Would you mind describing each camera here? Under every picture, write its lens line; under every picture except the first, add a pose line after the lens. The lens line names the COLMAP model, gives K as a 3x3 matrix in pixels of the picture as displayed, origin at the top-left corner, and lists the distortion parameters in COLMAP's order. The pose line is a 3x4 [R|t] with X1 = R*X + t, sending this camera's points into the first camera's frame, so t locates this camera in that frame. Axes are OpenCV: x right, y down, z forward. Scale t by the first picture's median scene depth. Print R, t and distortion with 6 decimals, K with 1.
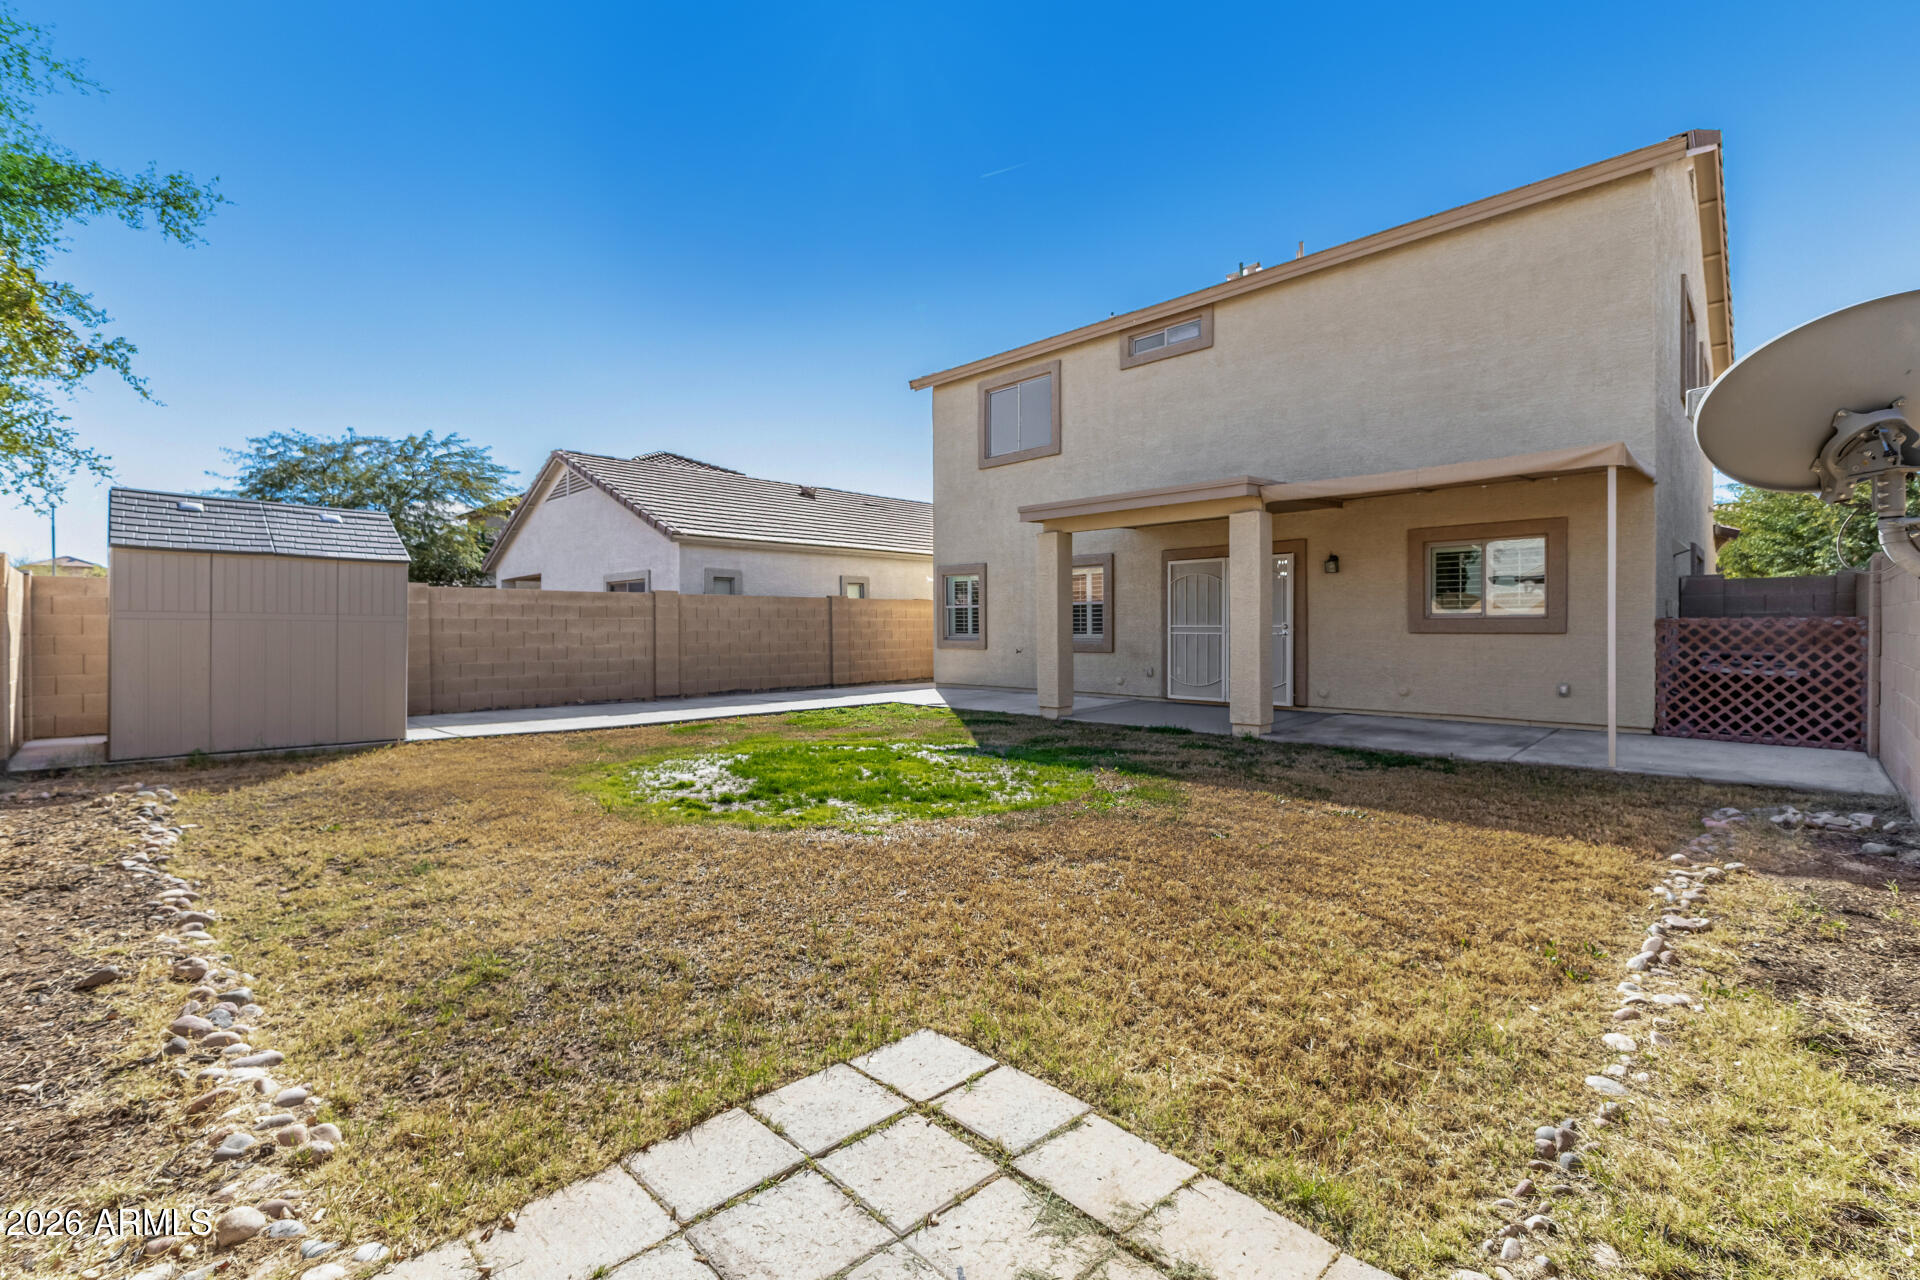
lens RADIAL K [[830.0, 0, 967.0], [0, 830.0, 637.4], [0, 0, 1]] dist [0.007435, -0.001677]
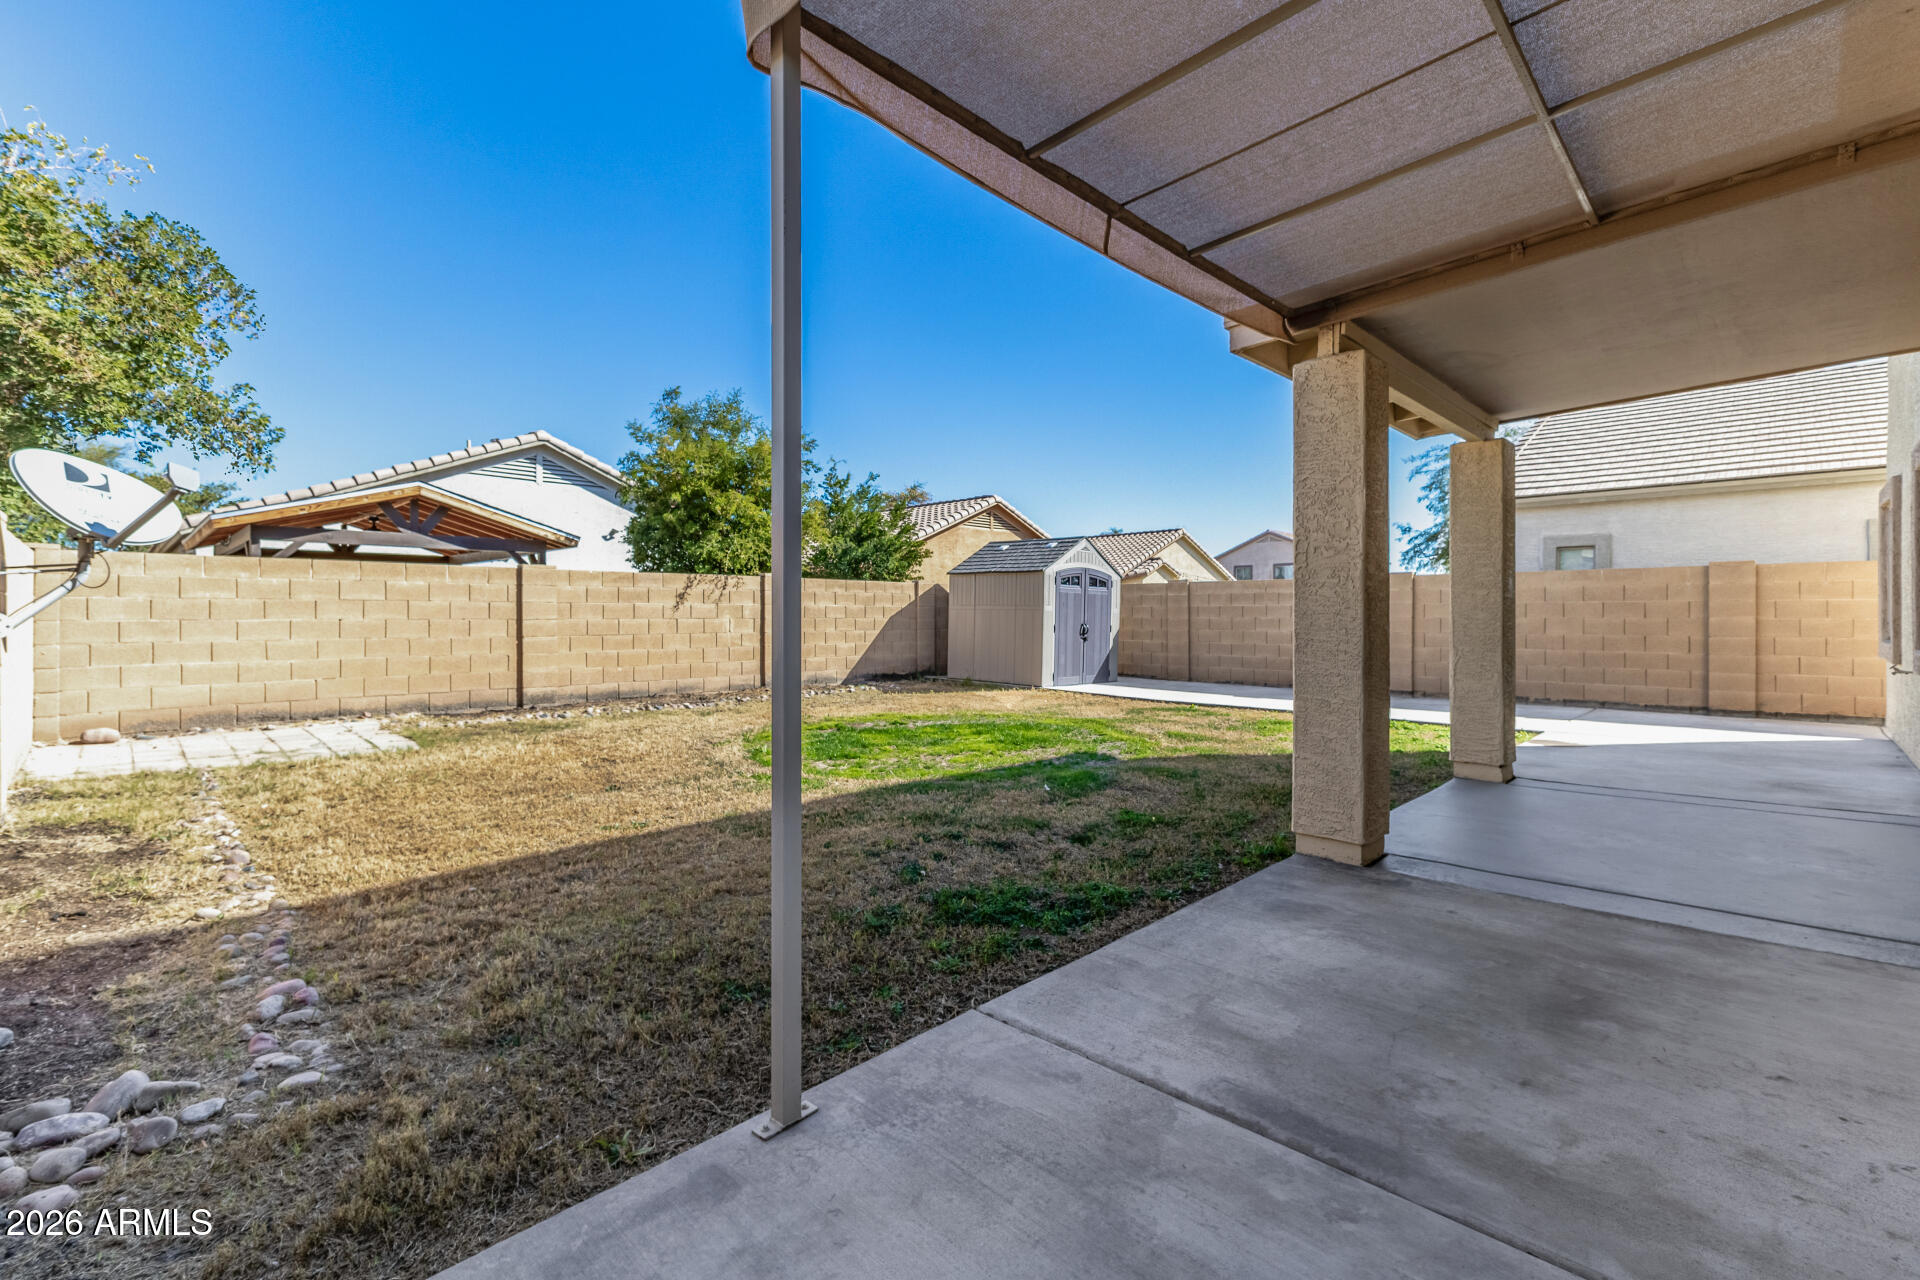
lens RADIAL K [[830.0, 0, 961.6], [0, 830.0, 624.7], [0, 0, 1]] dist [0.007435, -0.001677]
pose [[-0.005569, 0.014660, -0.999877, 0.606483], [-0.012063, 0.999819, 0.014726, -0.009295], [0.999912, 0.012144, -0.005391, 0.614332]]
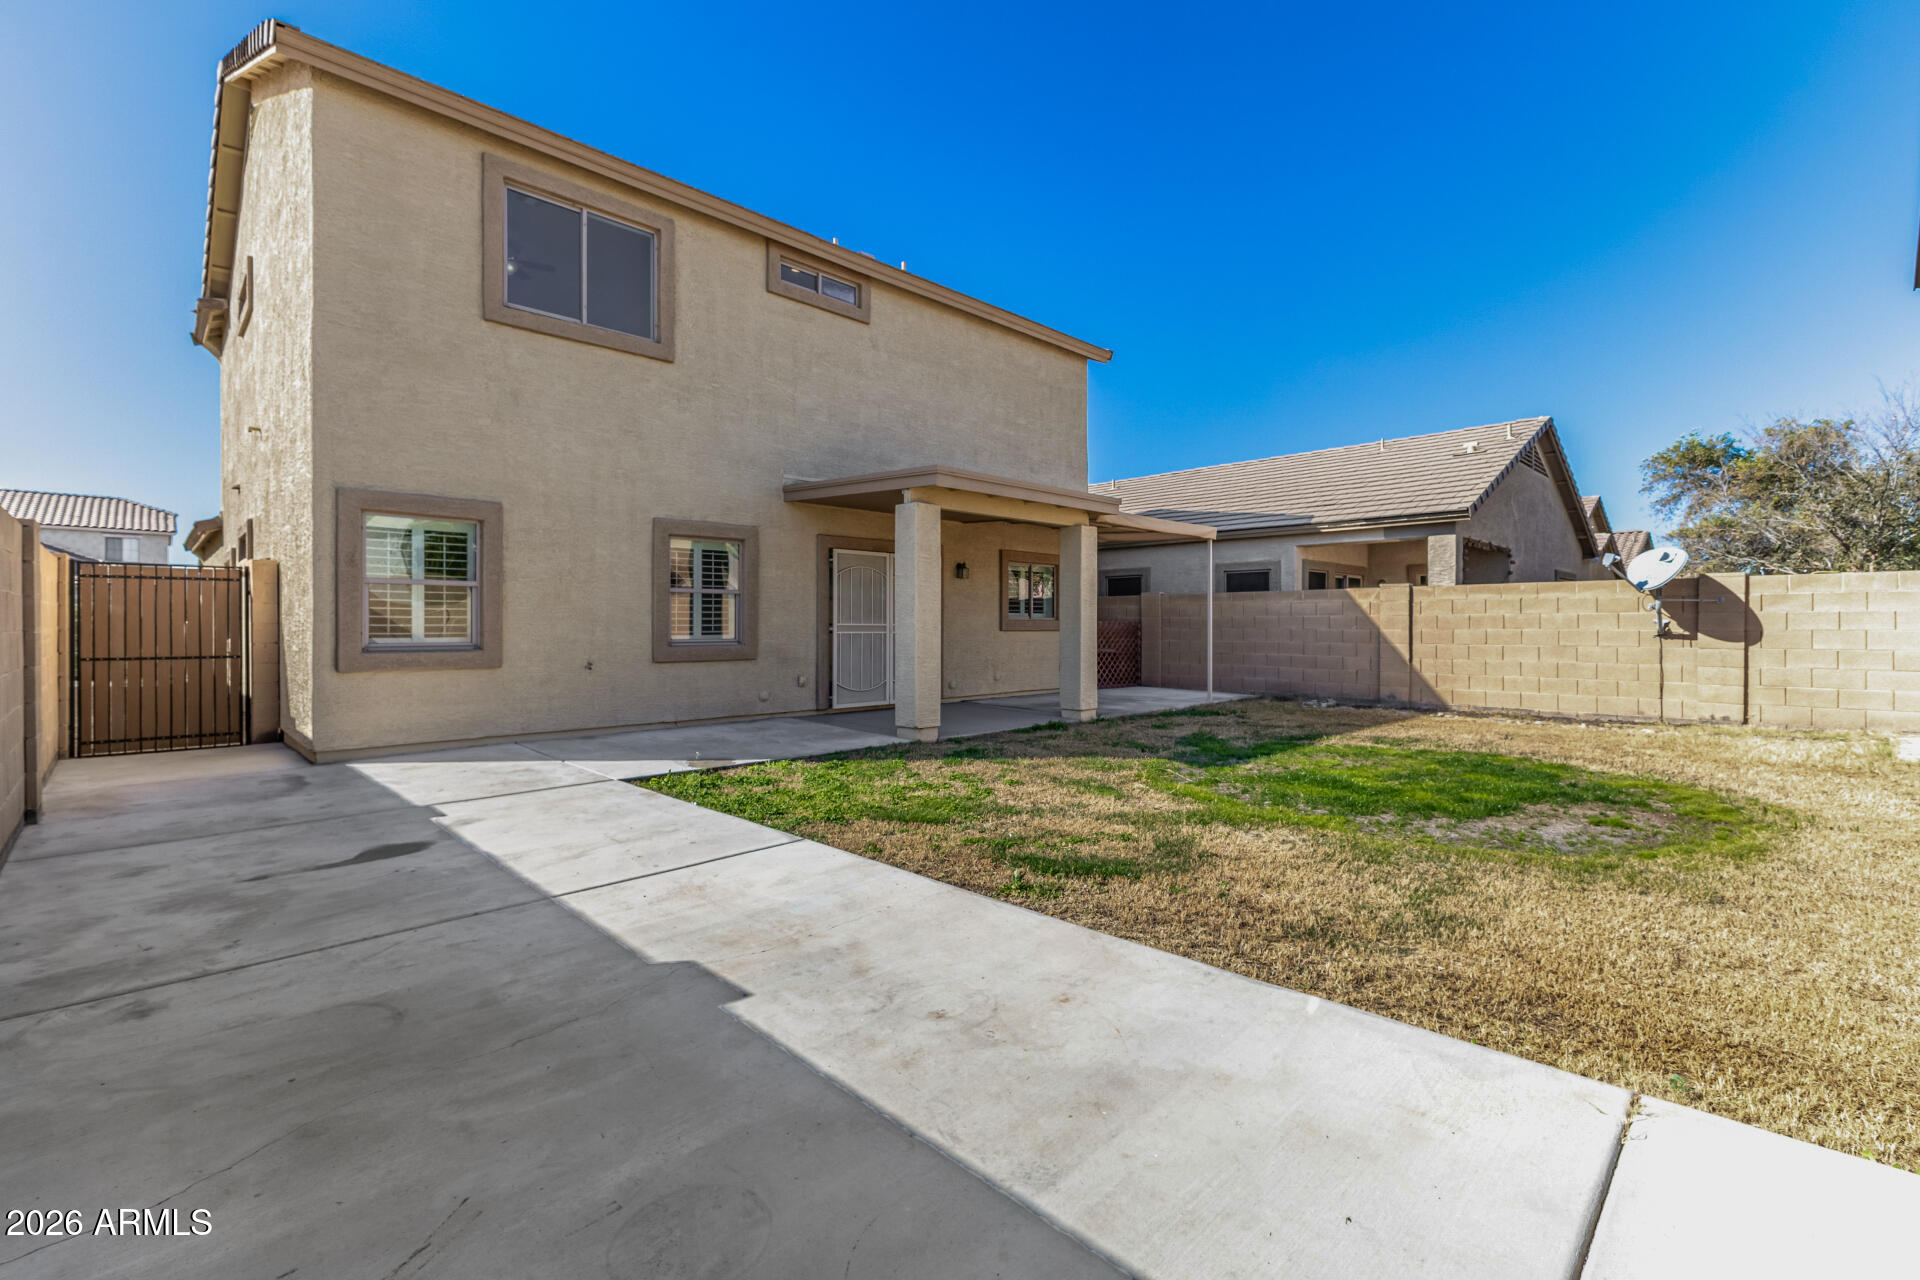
lens RADIAL K [[830.0, 0, 963.4], [0, 830.0, 624.4], [0, 0, 1]] dist [0.007435, -0.001677]
pose [[0.017449, 0.004999, 0.999835, -0.625462], [0.013100, 0.999901, -0.005228, -0.007528], [-0.999762, 0.013189, 0.017382, 0.874237]]
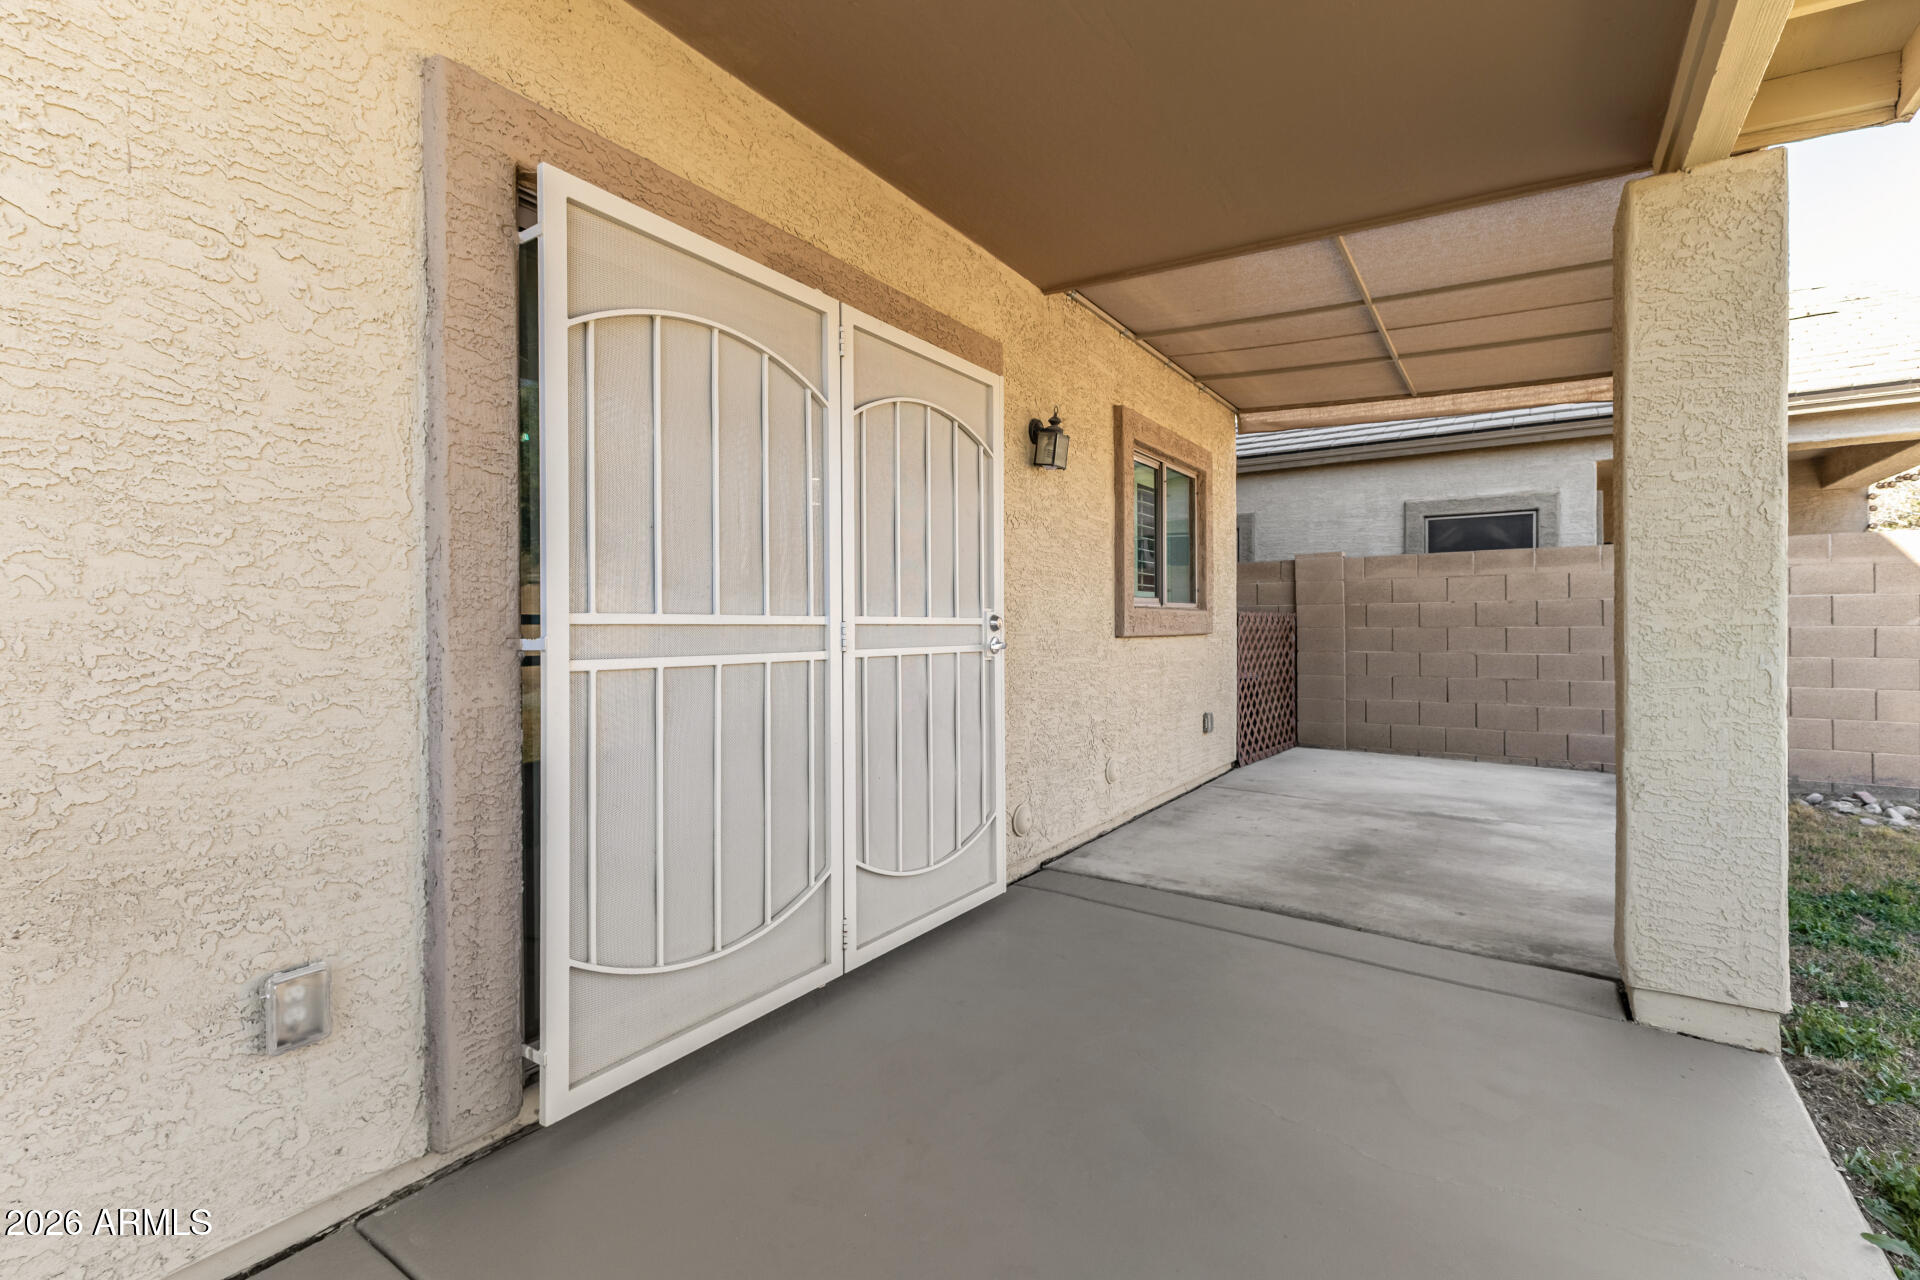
lens RADIAL K [[830.0, 0, 967.5], [0, 830.0, 621.7], [0, 0, 1]] dist [0.007435, -0.001677]
pose [[-0.177699, 0.008895, 0.984045, 0.094361], [0.021692, 0.999752, -0.005120, -0.011003], [-0.983846, 0.020436, -0.177848, 0.979501]]
